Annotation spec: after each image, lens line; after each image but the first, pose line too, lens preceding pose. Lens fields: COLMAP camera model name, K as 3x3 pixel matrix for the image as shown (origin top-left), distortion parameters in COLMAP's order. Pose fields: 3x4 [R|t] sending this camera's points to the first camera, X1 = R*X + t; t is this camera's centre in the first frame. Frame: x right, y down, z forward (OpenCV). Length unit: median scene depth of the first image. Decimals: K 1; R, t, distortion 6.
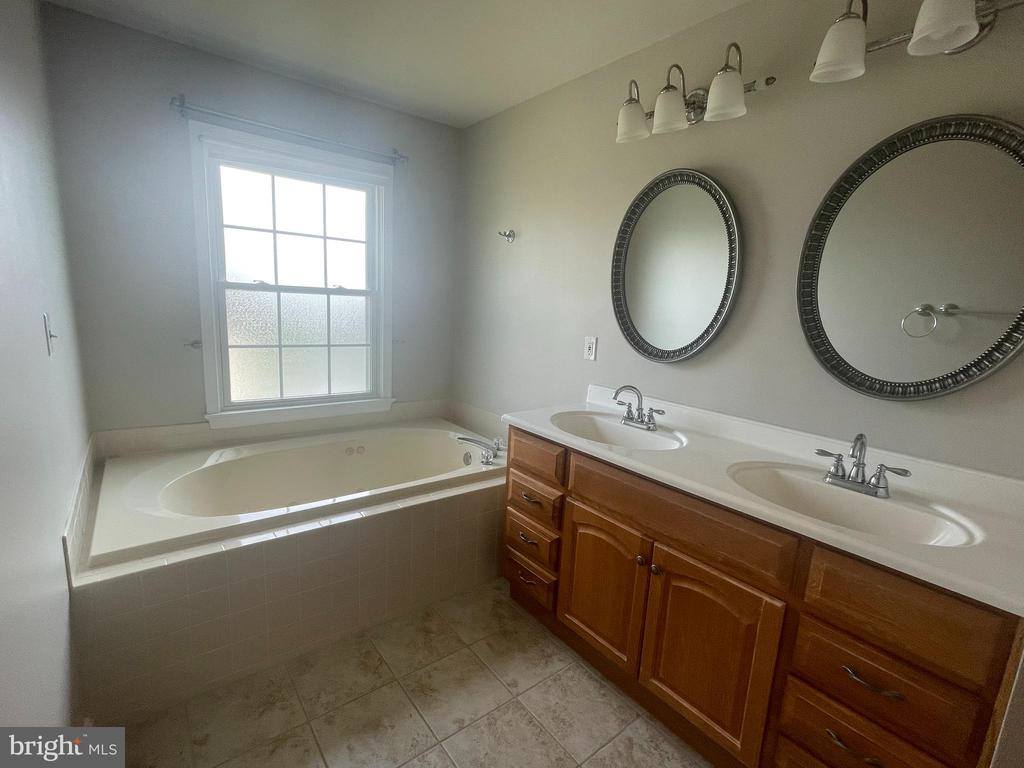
lens RADIAL K [[480.0, 0, 511.4], [0, 480.0, 389.8], [0, 0, 1]] dist [0.001918, 0.000216]
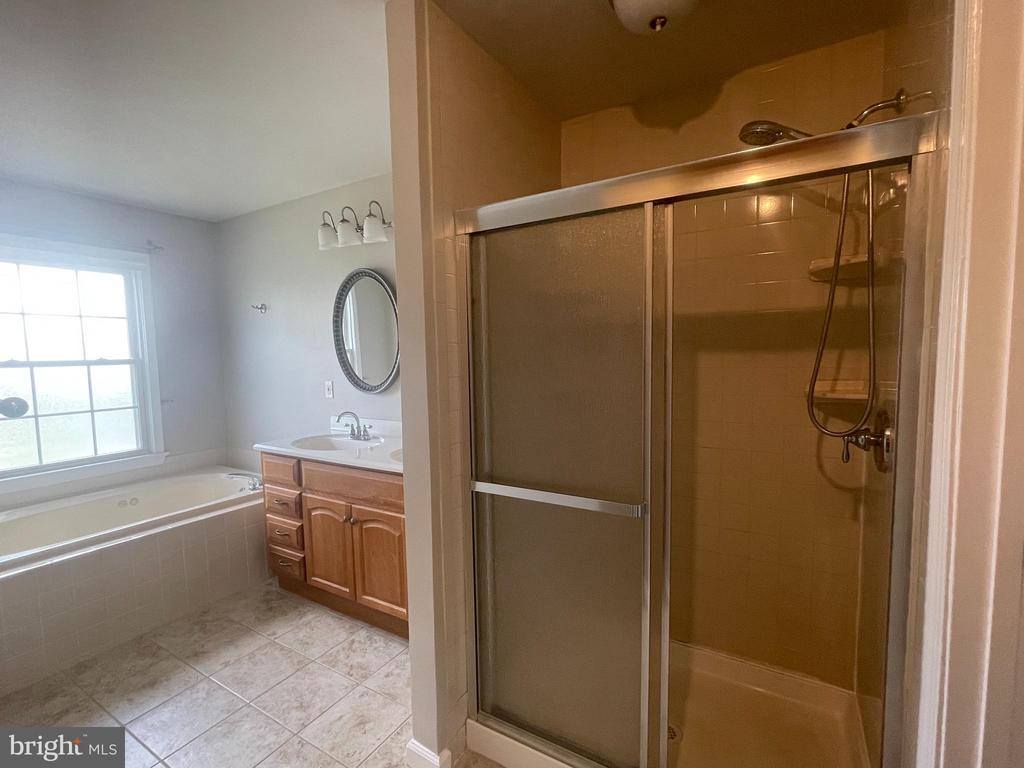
lens RADIAL K [[478.9, 0, 508.9], [0, 478.9, 389.5], [0, 0, 1]] dist [-0.024542, 0.015257]
pose [[0.932030, -0.098335, 0.348784, 0.204739], [0.131248, 0.988734, -0.071964, 0.093165], [-0.337778, 0.112849, 0.934436, -0.519040]]
